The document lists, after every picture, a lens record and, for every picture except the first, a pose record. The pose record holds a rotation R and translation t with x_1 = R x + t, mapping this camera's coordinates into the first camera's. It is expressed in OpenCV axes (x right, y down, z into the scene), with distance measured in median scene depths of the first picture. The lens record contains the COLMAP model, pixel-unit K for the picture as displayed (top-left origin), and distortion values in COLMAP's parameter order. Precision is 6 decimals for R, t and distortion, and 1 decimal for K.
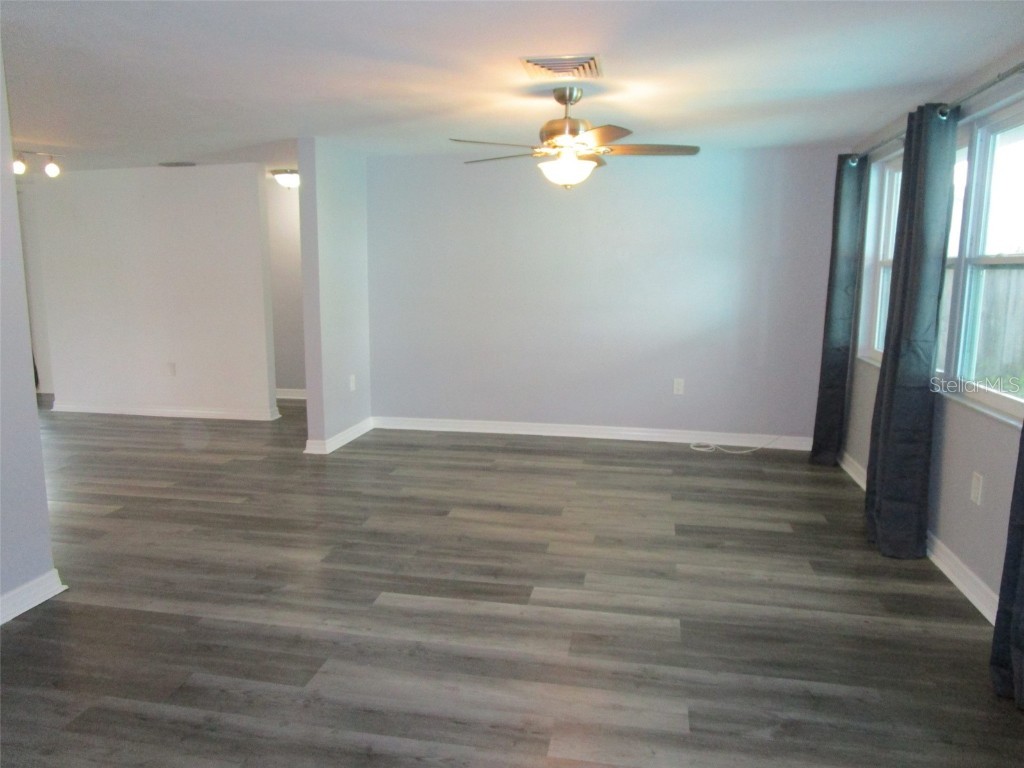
lens RADIAL K [[742.3, 0, 515.6], [0, 742.3, 385.7], [0, 0, 1]] dist [-0.027006, 0.010072]
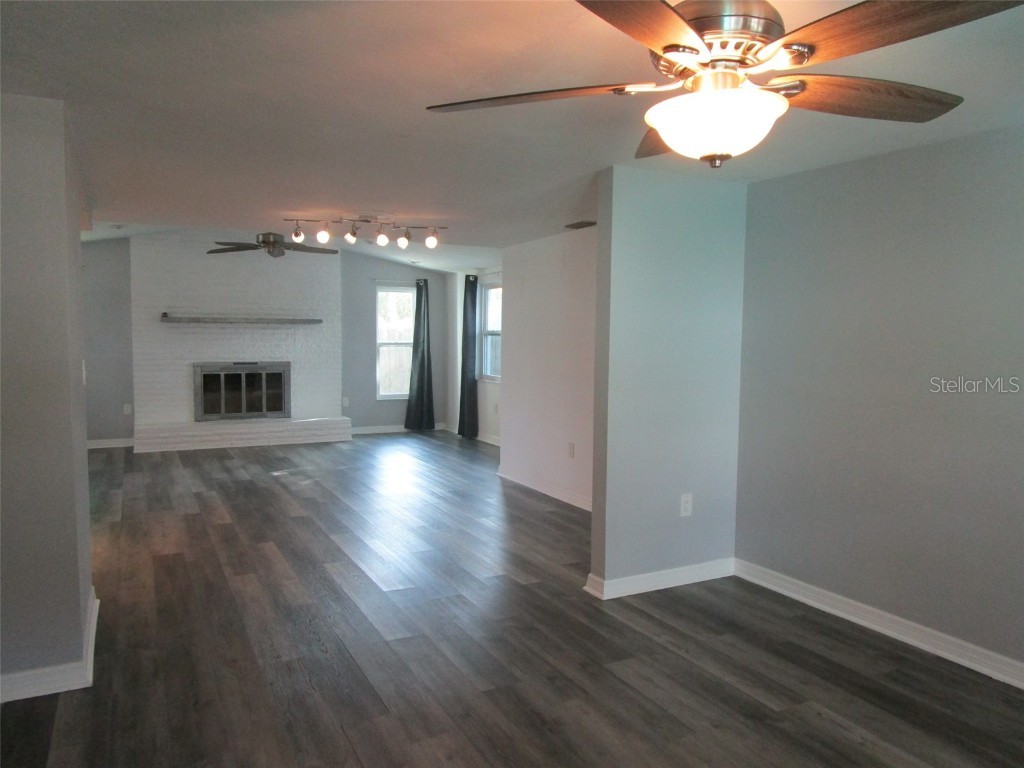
lens RADIAL K [[742.3, 0, 506.2], [0, 742.3, 375.0], [0, 0, 1]] dist [-0.027006, 0.010072]
pose [[0.608243, 0.041804, -0.792649, 0.248514], [-0.126703, 0.990921, -0.044965, -0.080370], [0.783573, 0.127781, 0.608018, 0.480156]]
